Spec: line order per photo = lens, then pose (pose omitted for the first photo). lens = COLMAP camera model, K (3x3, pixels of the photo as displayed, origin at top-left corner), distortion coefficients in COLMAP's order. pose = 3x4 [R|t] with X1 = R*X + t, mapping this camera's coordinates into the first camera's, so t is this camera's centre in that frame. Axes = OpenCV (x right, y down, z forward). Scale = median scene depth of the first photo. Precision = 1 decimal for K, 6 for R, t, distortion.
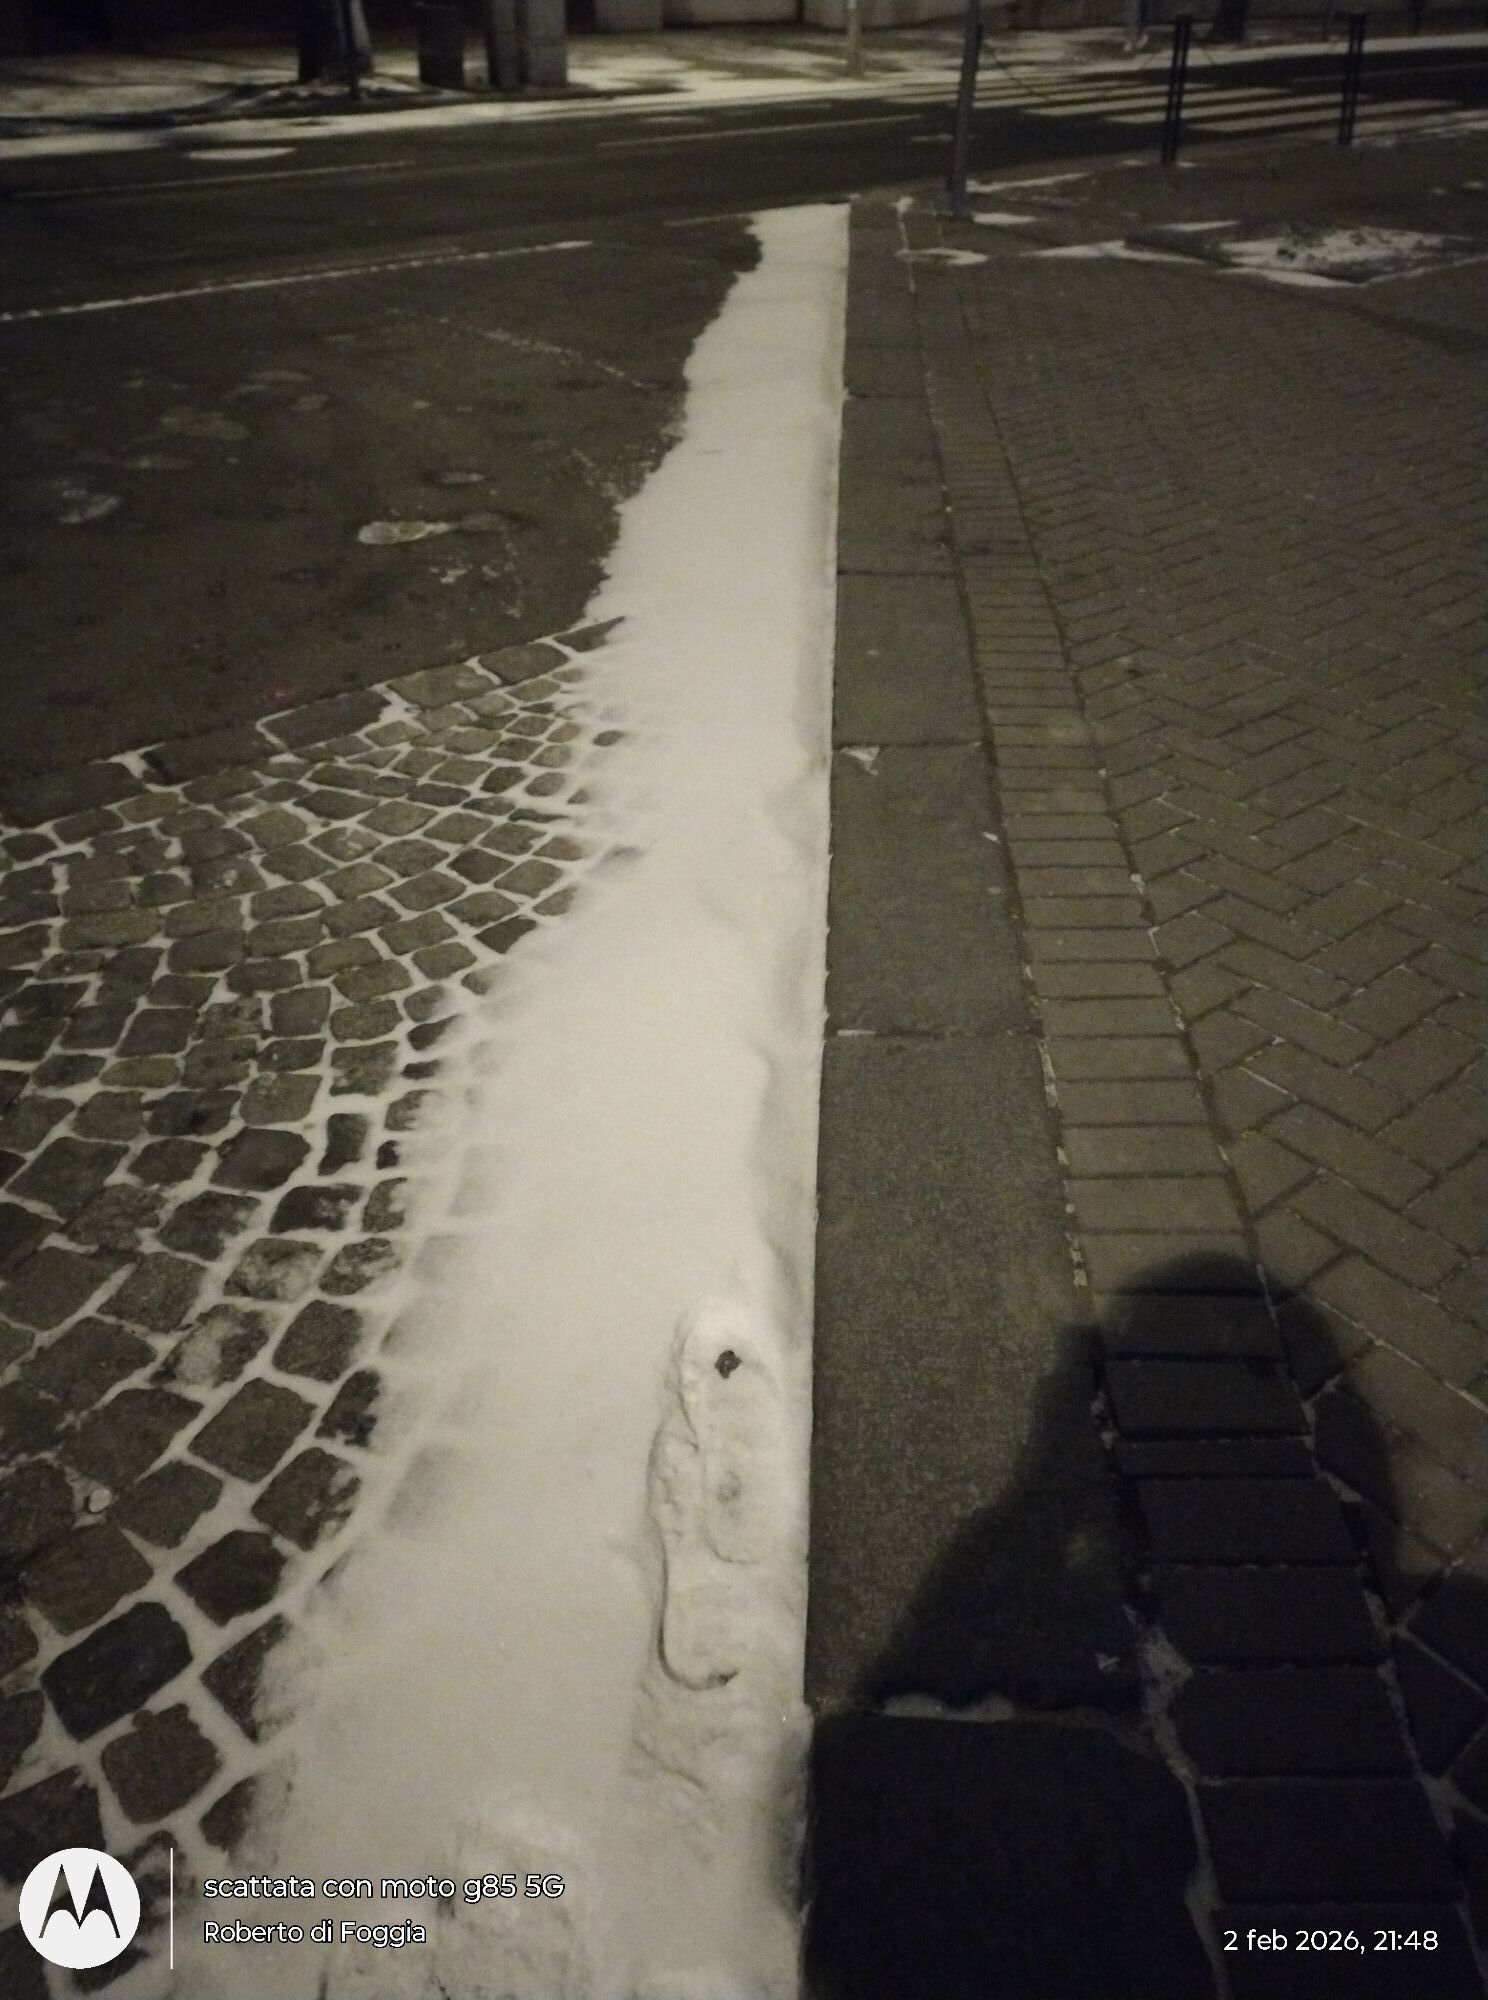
lens RADIAL K [[1582.9, 0, 789.5], [0, 1582.9, 1003.0], [0, 0, 1]] dist [0.084060, -0.131733]
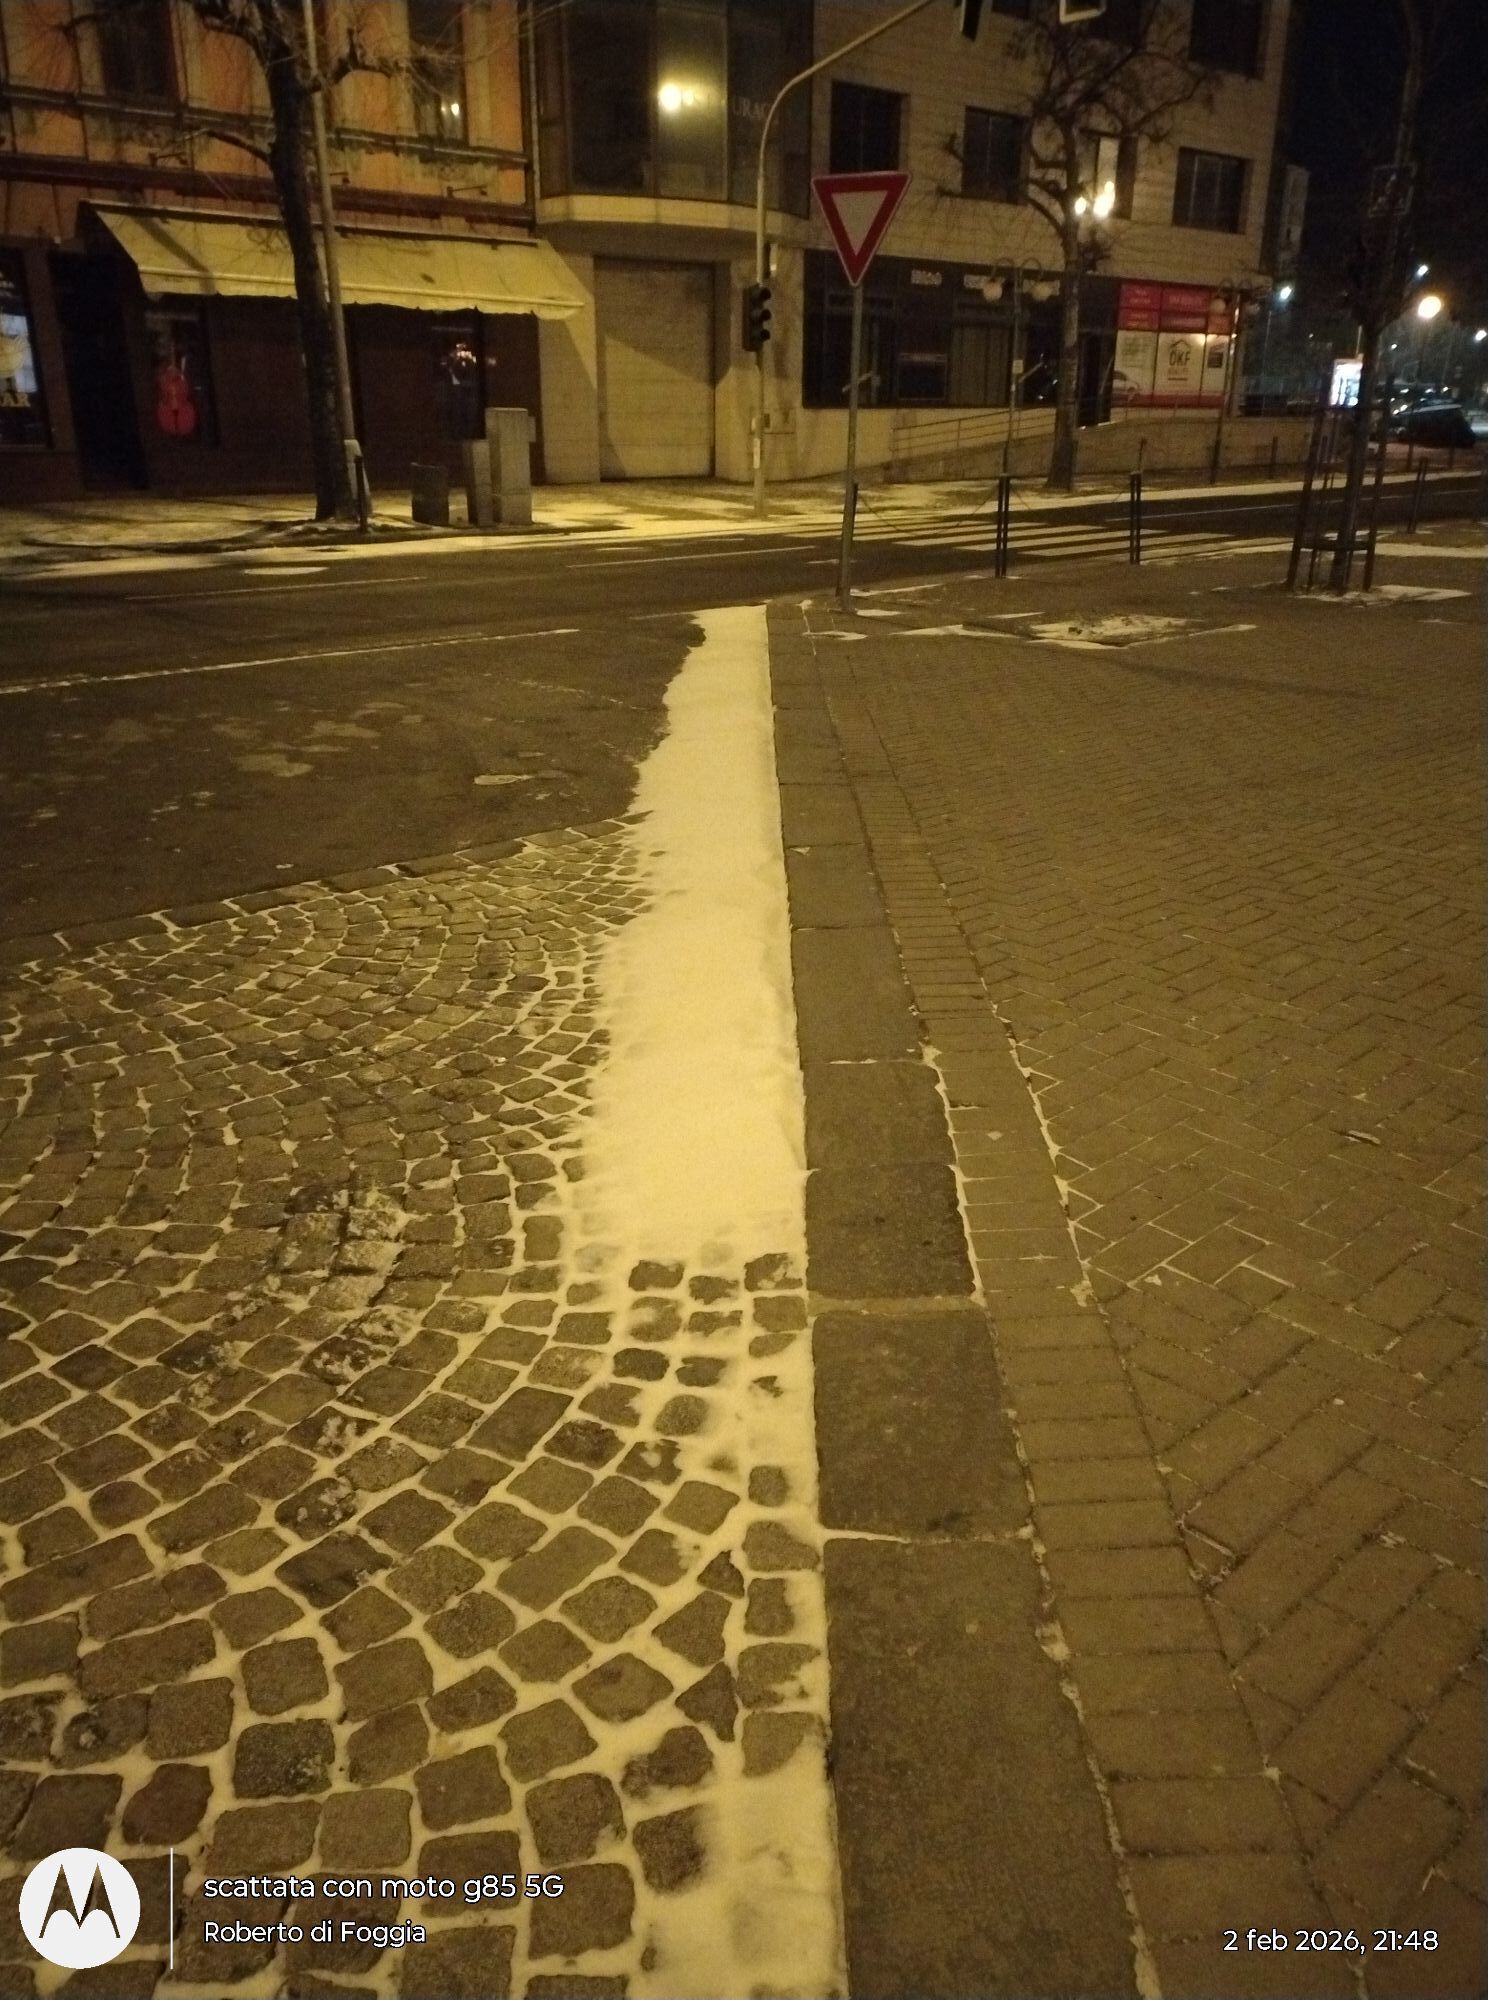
lens RADIAL K [[1534.6, 0, 733.5], [0, 1534.6, 1001.0], [0, 0, 1]] dist [0.074308, -0.051371]
pose [[0.999745, -0.006765, 0.021564, -0.039243], [0.011321, 0.975719, -0.218734, 0.220079], [-0.019561, 0.218923, 0.975546, -0.384029]]
